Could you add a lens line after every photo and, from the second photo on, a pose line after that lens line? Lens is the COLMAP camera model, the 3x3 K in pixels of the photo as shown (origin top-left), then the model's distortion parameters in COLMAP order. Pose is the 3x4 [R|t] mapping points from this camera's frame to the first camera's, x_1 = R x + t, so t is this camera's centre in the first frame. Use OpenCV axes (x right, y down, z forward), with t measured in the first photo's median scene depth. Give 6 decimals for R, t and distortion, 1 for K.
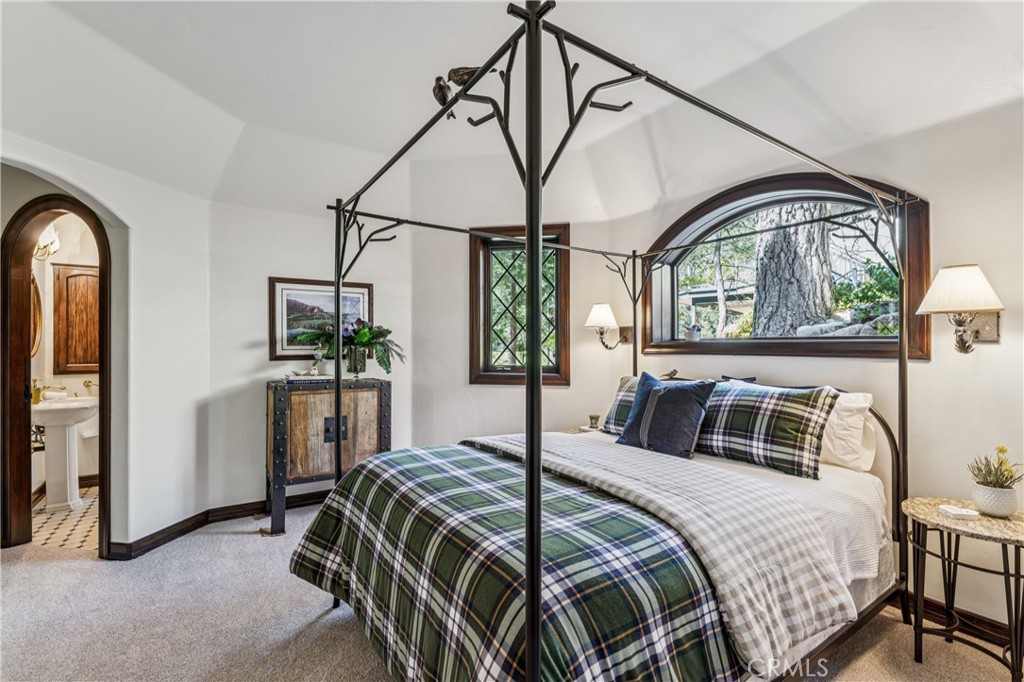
lens RADIAL K [[465.2, 0, 512.8], [0, 465.2, 345.3], [0, 0, 1]] dist [-0.003395, -0.000311]
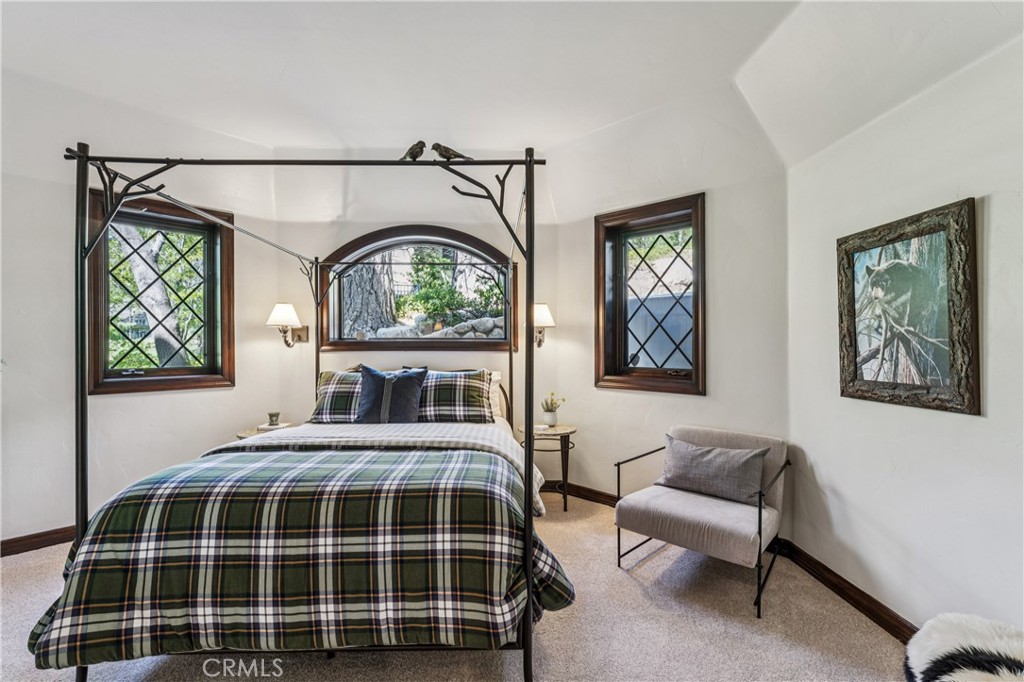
lens RADIAL K [[465.2, 0, 506.0], [0, 465.2, 341.4], [0, 0, 1]] dist [-0.003395, -0.000311]
pose [[0.530820, 0.002517, 0.847481, -0.634430], [0.000017, 0.999996, -0.002980, -0.002200], [-0.847485, 0.001597, 0.530817, 0.052760]]
